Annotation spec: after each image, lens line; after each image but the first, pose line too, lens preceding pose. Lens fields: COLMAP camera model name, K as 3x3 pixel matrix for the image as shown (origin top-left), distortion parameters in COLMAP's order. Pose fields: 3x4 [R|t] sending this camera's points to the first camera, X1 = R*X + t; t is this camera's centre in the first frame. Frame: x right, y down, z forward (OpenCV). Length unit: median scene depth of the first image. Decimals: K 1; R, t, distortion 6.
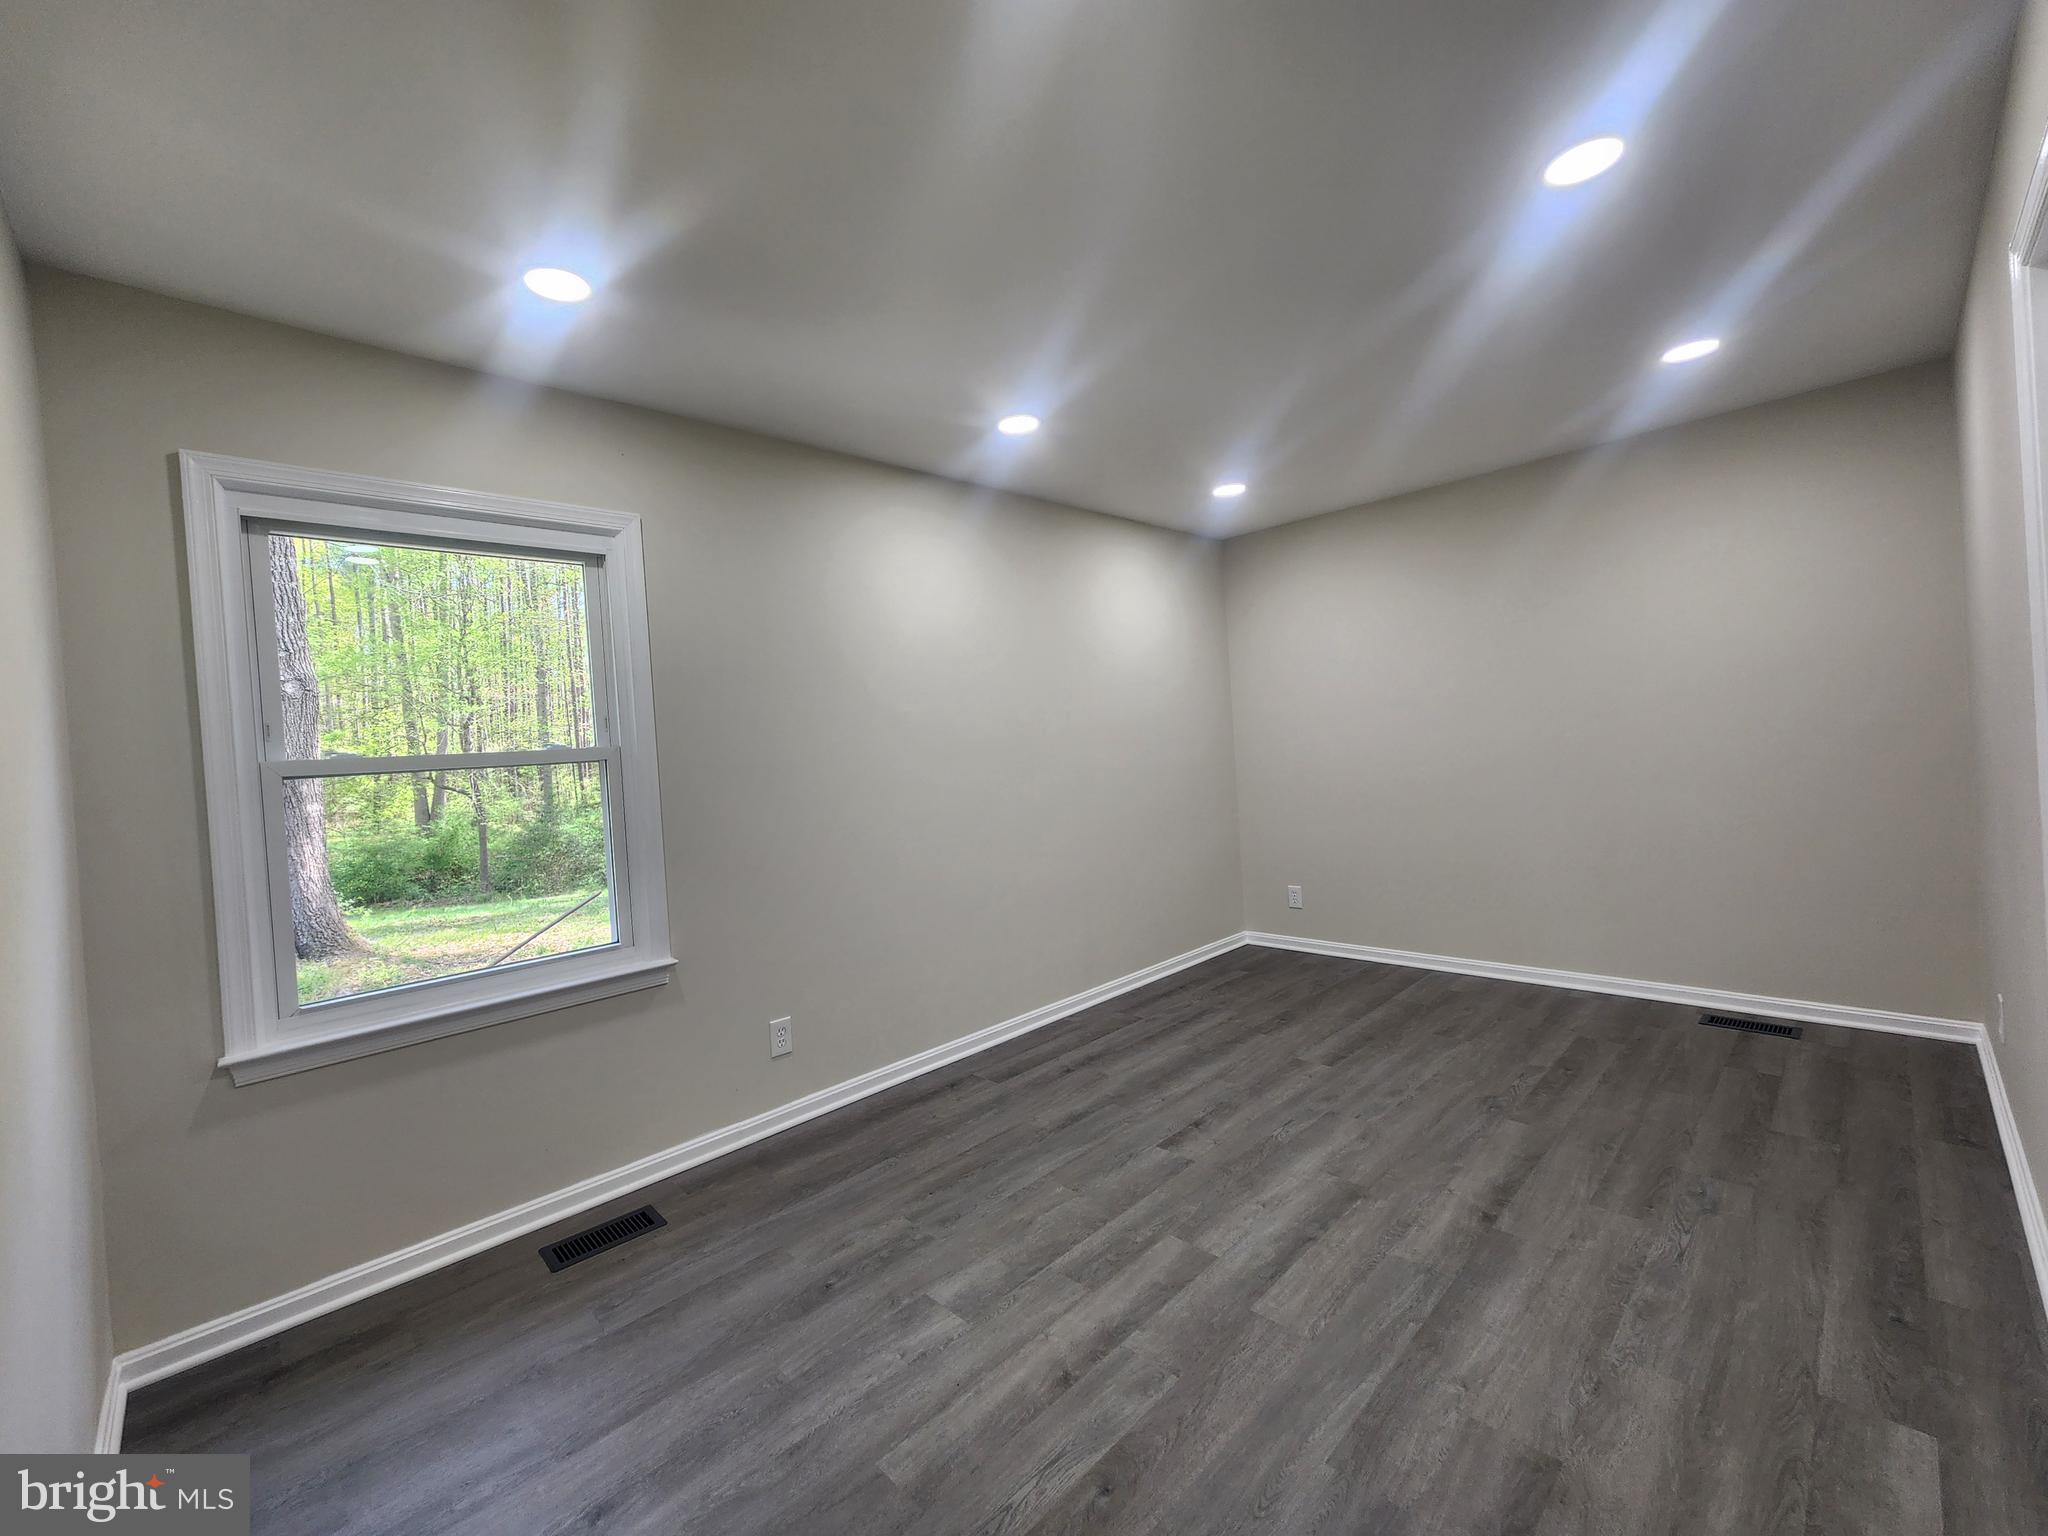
lens RADIAL K [[838.4, 0, 1027.8], [0, 838.4, 749.5], [0, 0, 1]] dist [0.003962, -0.001534]
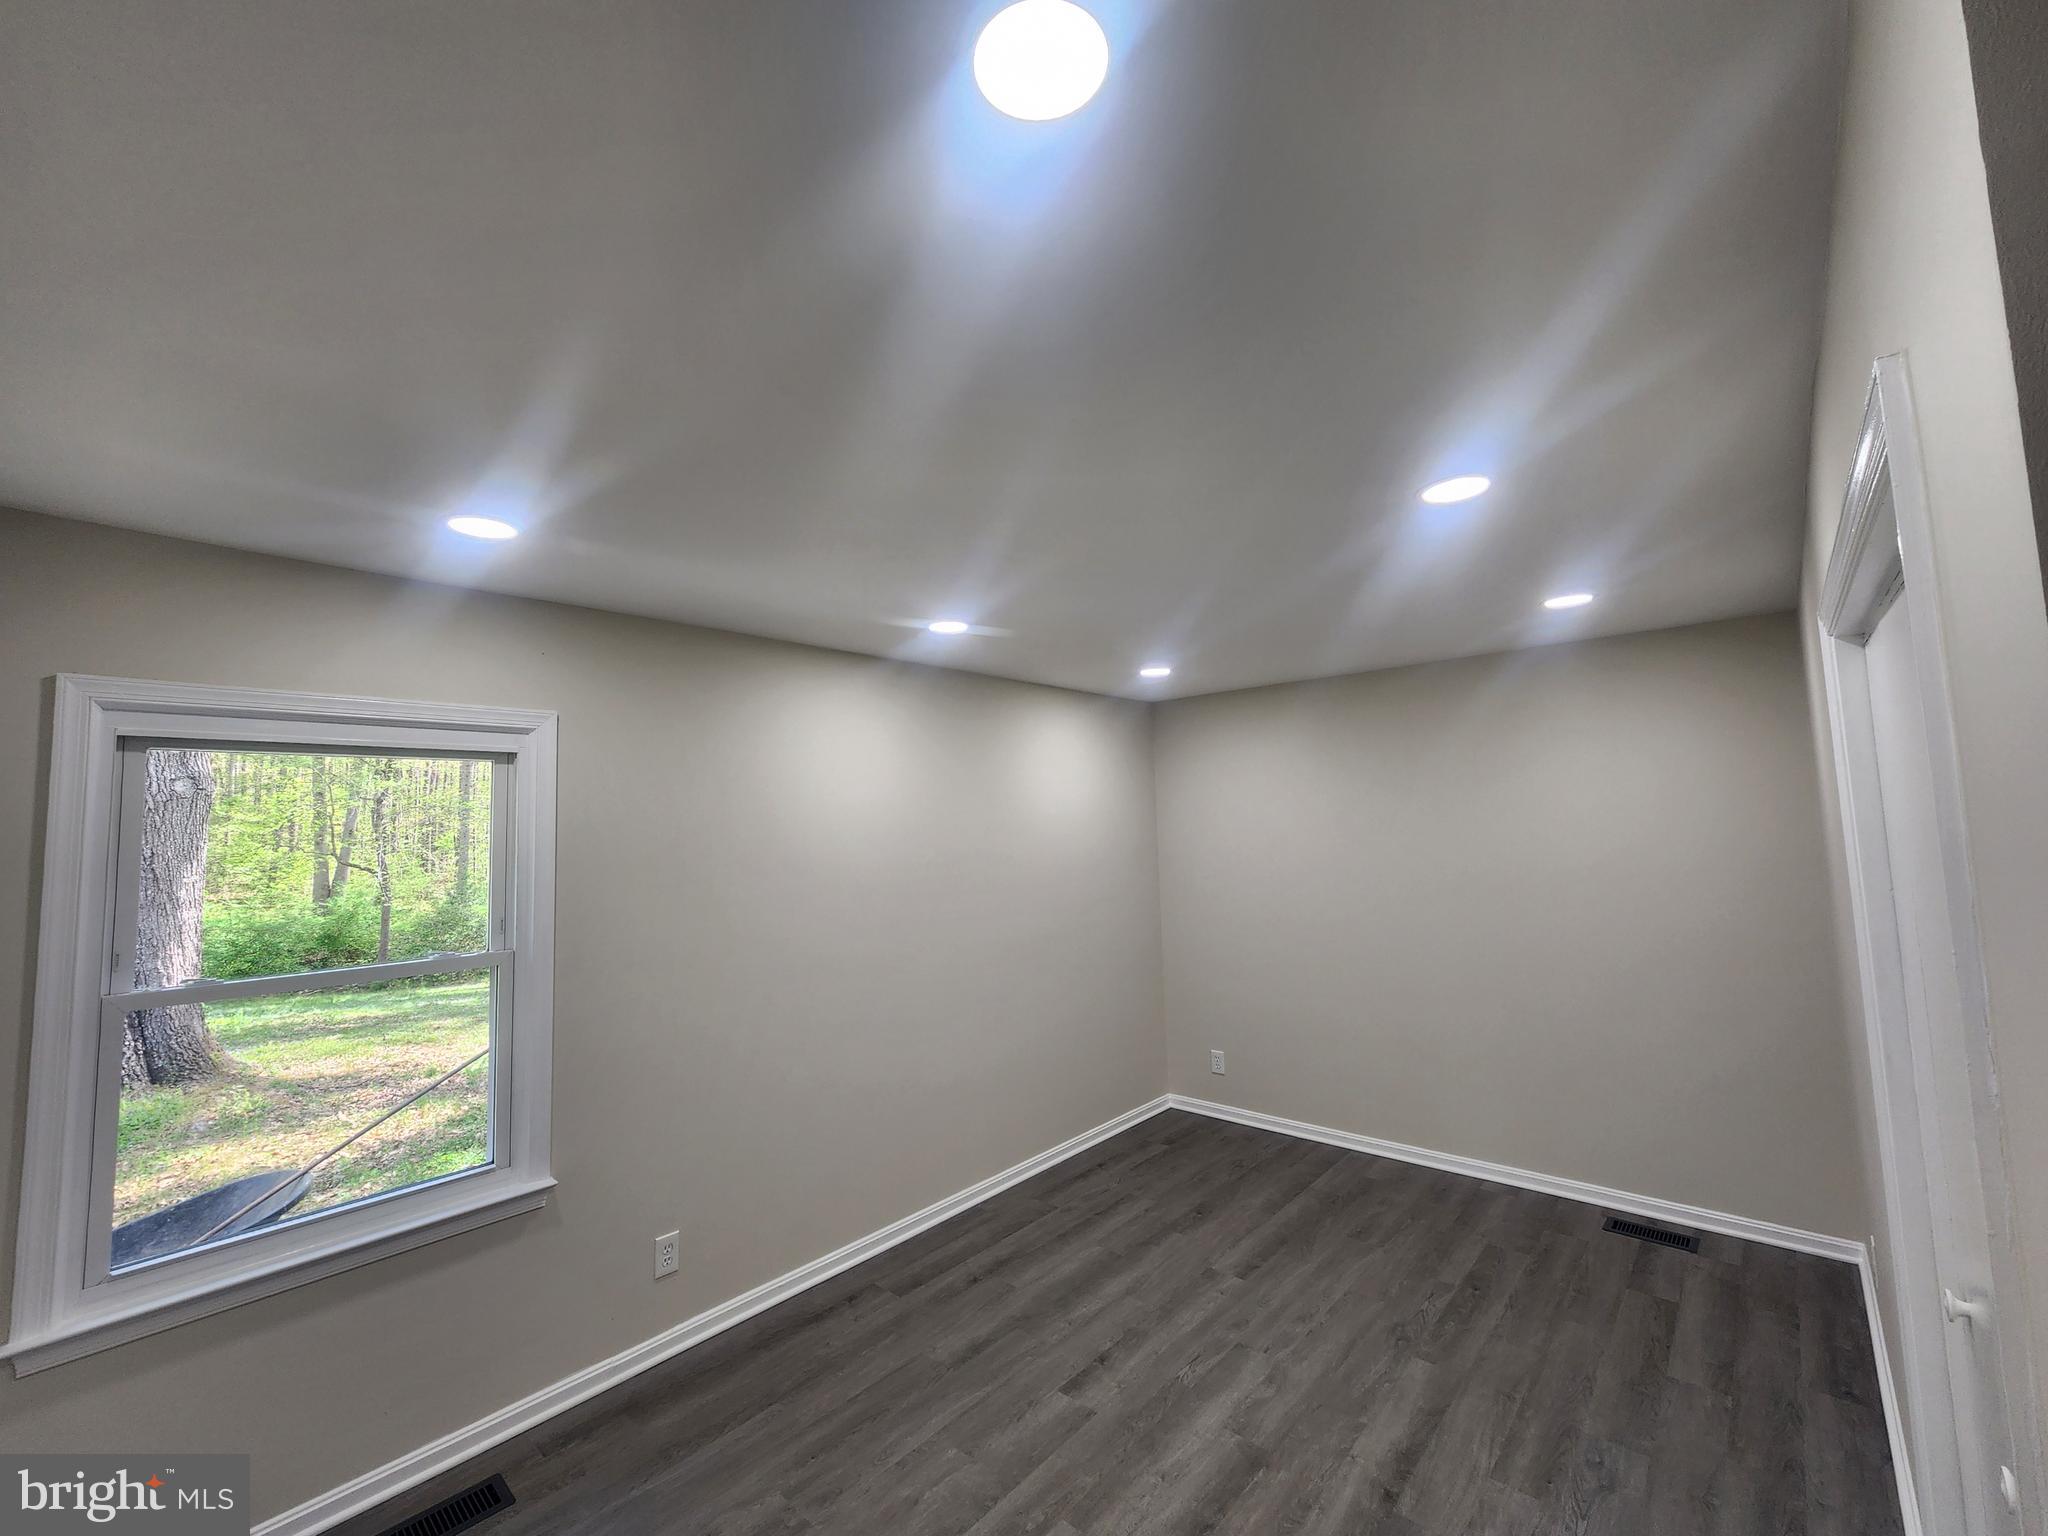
lens RADIAL K [[838.4, 0, 1026.8], [0, 838.4, 753.6], [0, 0, 1]] dist [0.003962, -0.001534]
pose [[0.997223, 0.040025, 0.062796, 0.029512], [-0.033660, 0.994486, -0.099325, -0.152232], [-0.066426, 0.096936, 0.993072, -0.014628]]
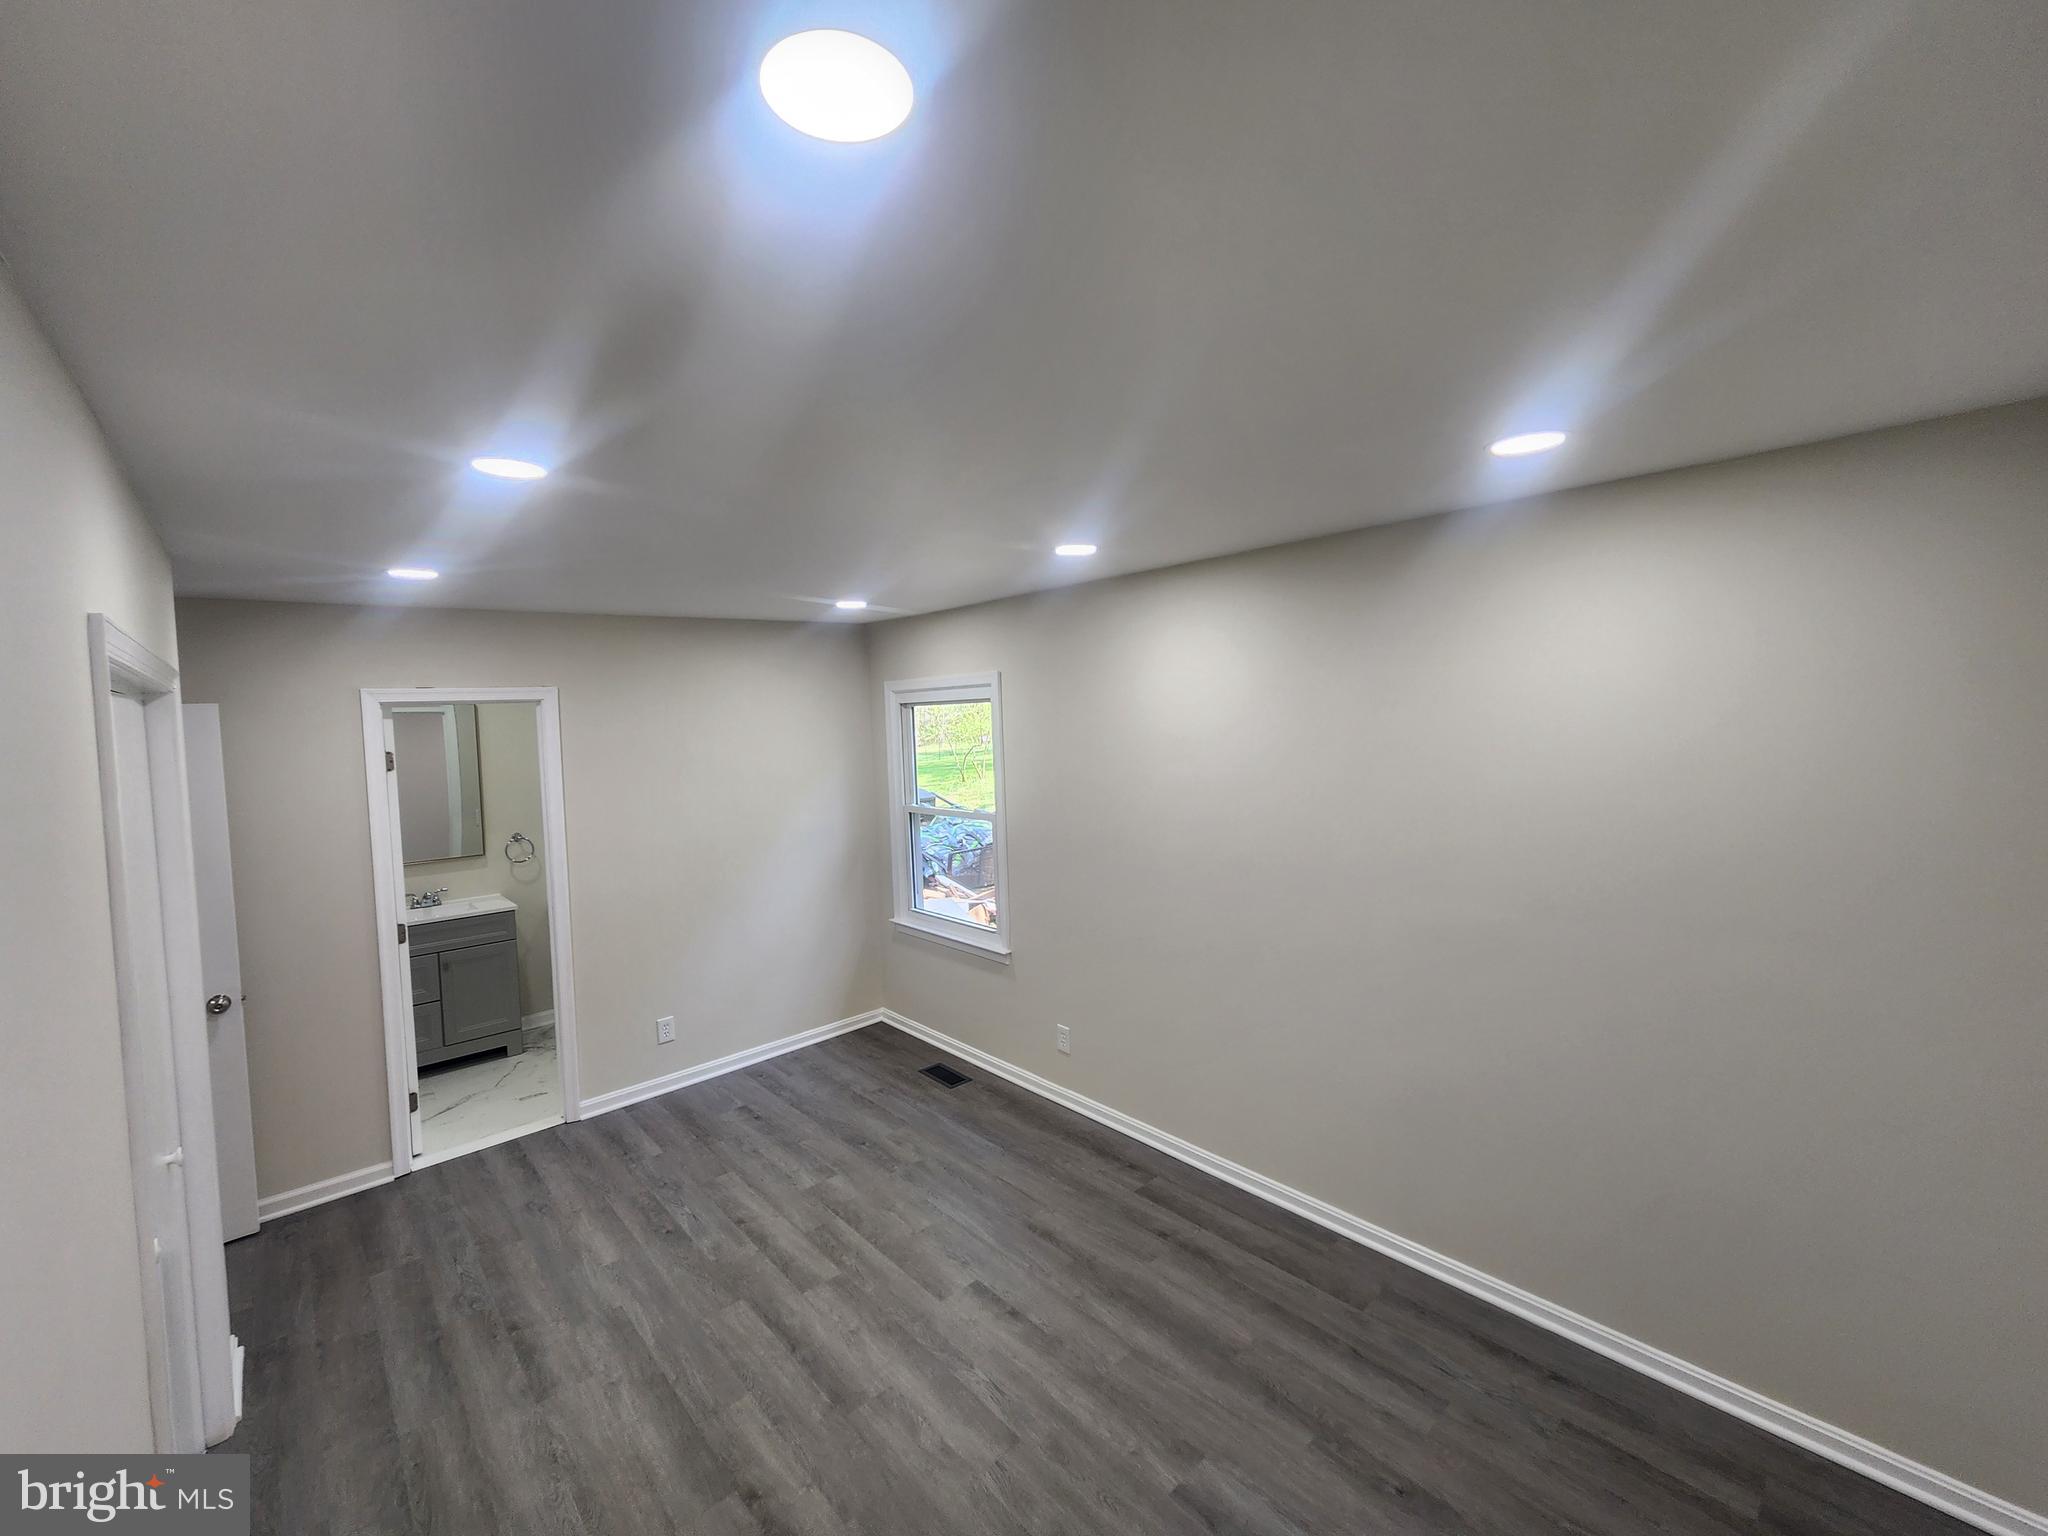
lens RADIAL K [[838.4, 0, 1002.2], [0, 838.4, 754.1], [0, 0, 1]] dist [0.003962, -0.001534]
pose [[-0.061305, 0.112270, -0.991785, 1.140421], [0.034163, 0.993308, 0.110331, -0.305277], [0.997534, -0.027118, -0.064730, 1.132321]]
